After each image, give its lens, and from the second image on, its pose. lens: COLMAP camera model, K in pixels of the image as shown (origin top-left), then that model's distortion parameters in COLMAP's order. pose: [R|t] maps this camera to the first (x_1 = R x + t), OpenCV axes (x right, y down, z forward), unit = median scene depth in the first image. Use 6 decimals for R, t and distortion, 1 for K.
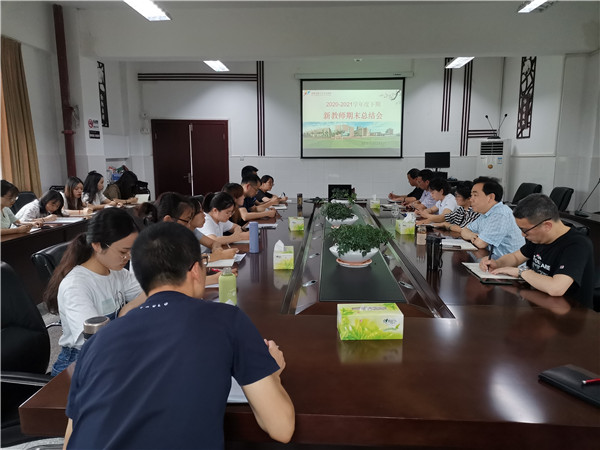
lens RADIAL K [[448.3, 0, 300.0], [0, 448.3, 225.0], [0, 0, 1]] dist [0.049557, -0.035684]
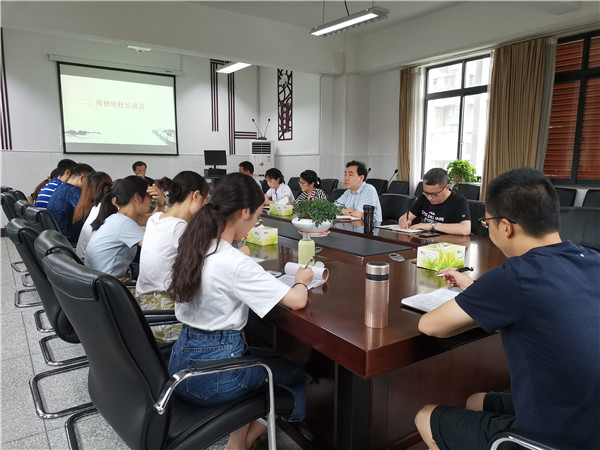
lens RADIAL K [[448.3, 0, 300.0], [0, 448.3, 225.0], [0, 0, 1]] dist [0.049557, -0.035684]
pose [[0.787911, -0.078126, 0.610813, -0.207066], [0.087196, 0.996079, 0.014926, 0.015627], [-0.609584, 0.041500, 0.791634, 0.050452]]
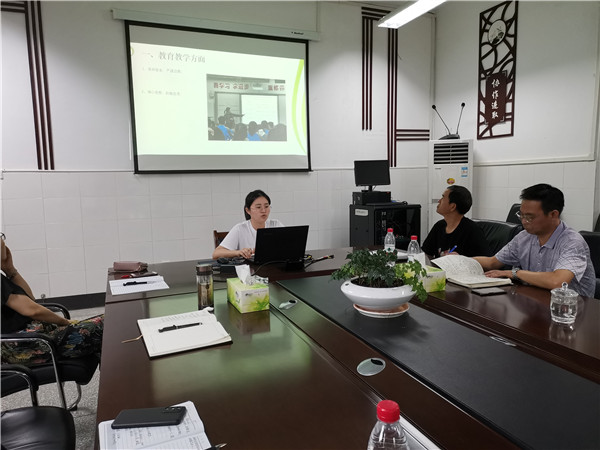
lens RADIAL K [[448.3, 0, 300.0], [0, 448.3, 225.0], [0, 0, 1]] dist [0.049557, -0.035684]
pose [[0.897119, -0.062597, 0.437331, -0.066773], [0.085325, 0.995823, -0.032495, -0.063168], [-0.433470, 0.066467, 0.898713, 0.511327]]
